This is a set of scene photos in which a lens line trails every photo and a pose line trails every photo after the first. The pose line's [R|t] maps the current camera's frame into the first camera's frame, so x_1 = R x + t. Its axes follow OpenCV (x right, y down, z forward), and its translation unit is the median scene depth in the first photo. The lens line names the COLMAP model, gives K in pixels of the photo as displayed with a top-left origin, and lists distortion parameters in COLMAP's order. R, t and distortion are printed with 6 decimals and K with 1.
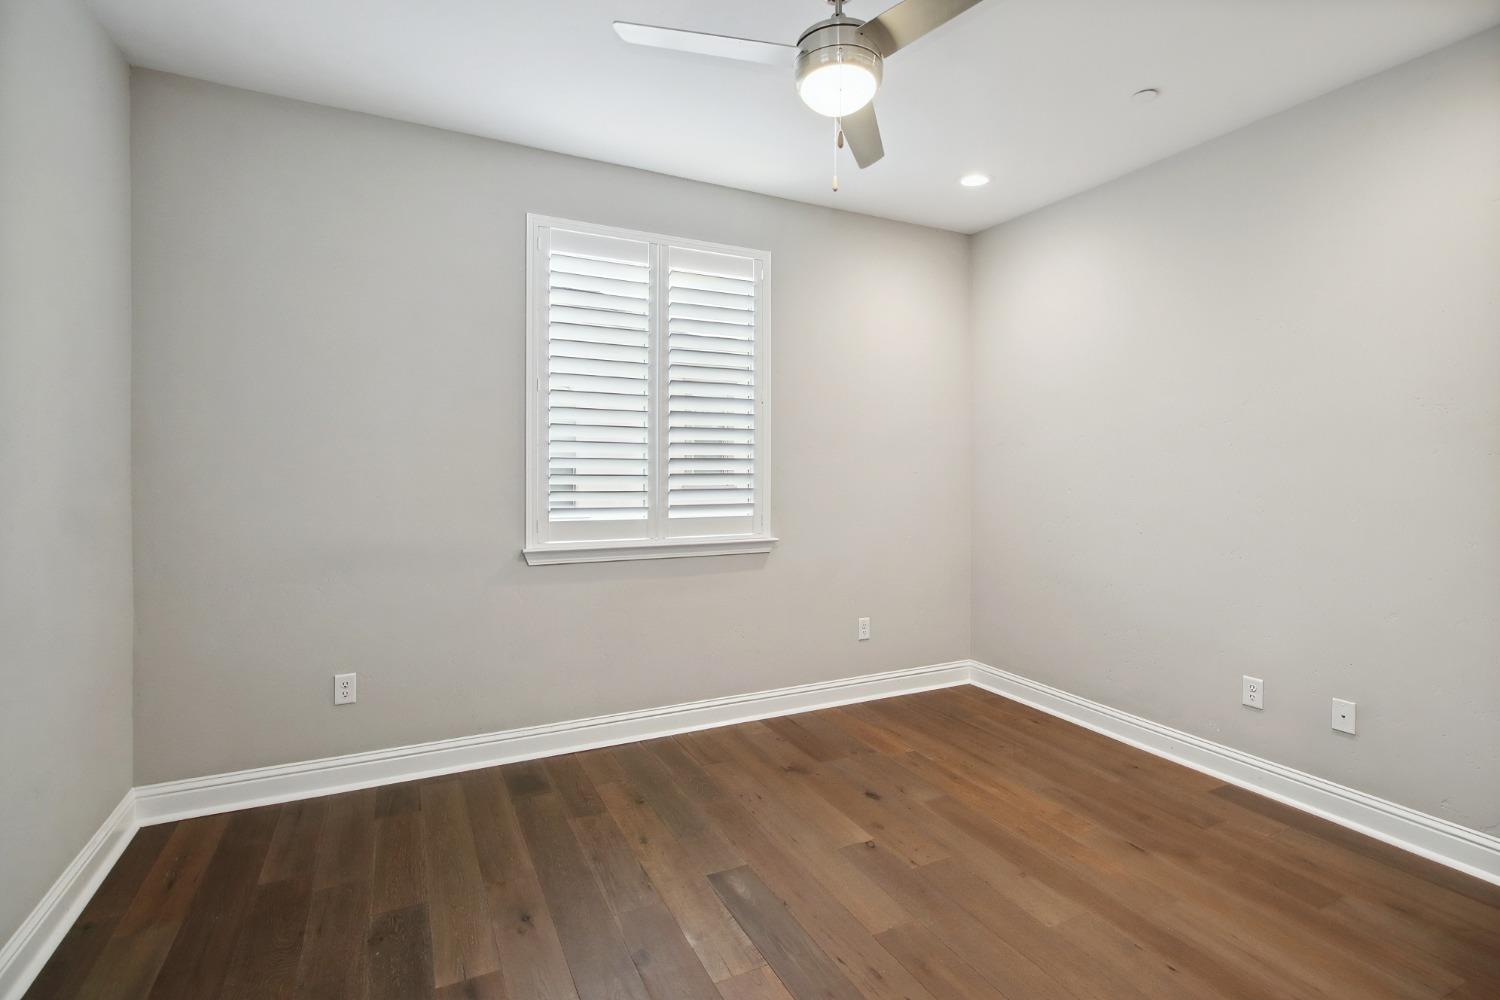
lens RADIAL K [[705.7, 0, 753.0], [0, 705.7, 493.4], [0, 0, 1]] dist [0.002384, -0.000948]
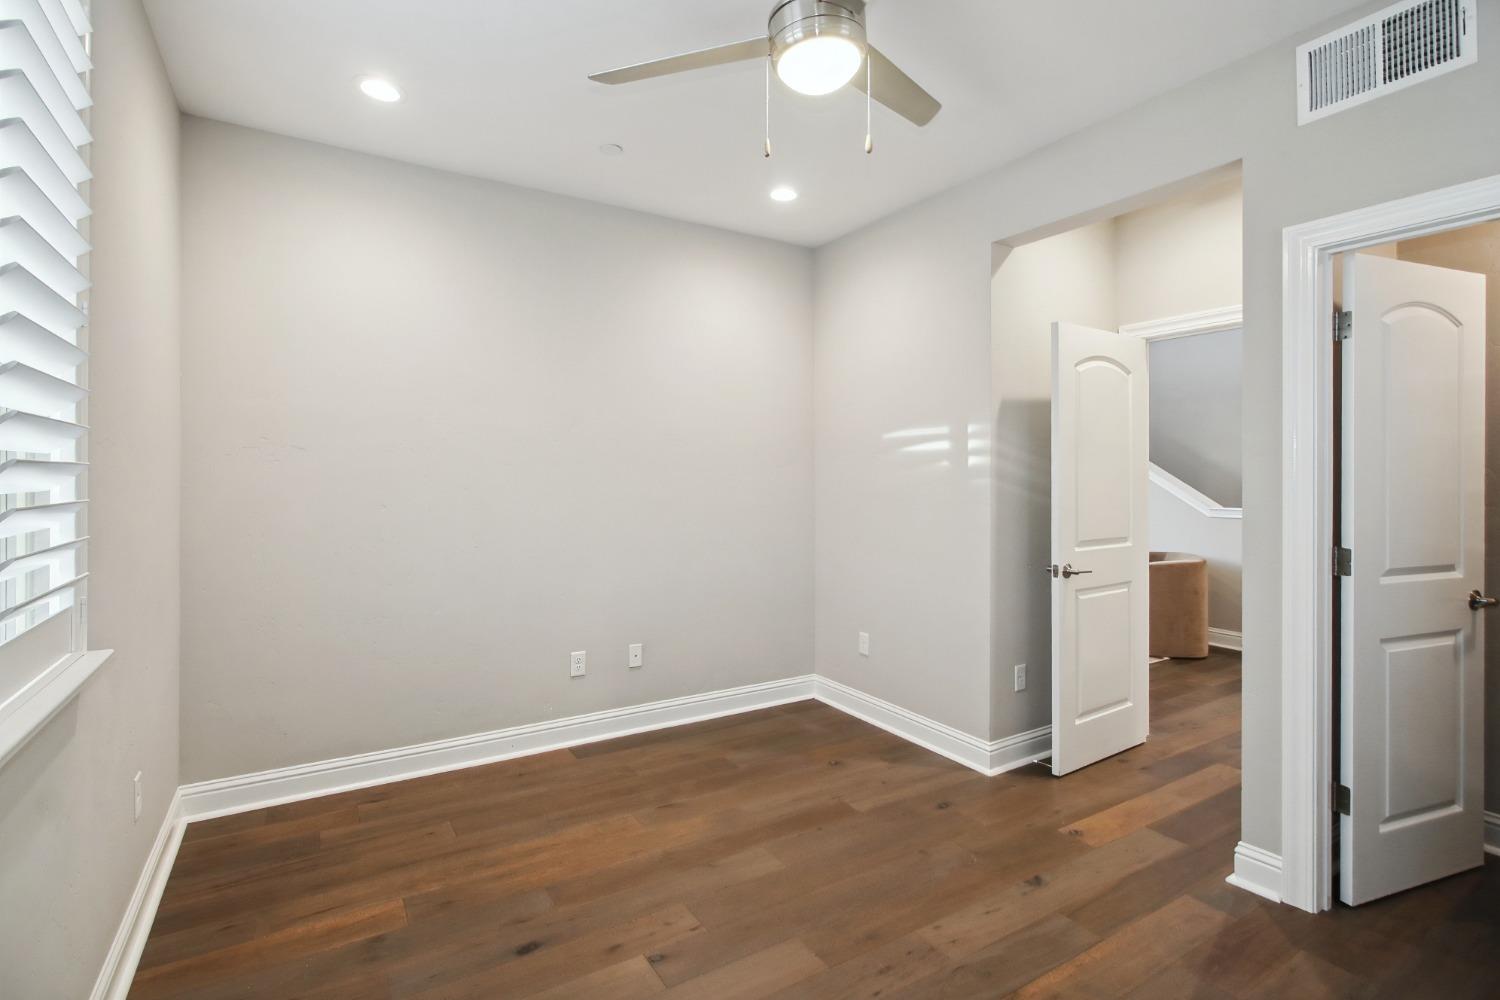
lens RADIAL K [[705.7, 0, 751.7], [0, 705.7, 488.3], [0, 0, 1]] dist [0.002384, -0.000948]
pose [[-0.091176, -0.011926, 0.995763, -0.550413], [0.035380, 0.999258, 0.015207, -0.028995], [-0.995206, 0.036617, -0.090686, 0.842852]]
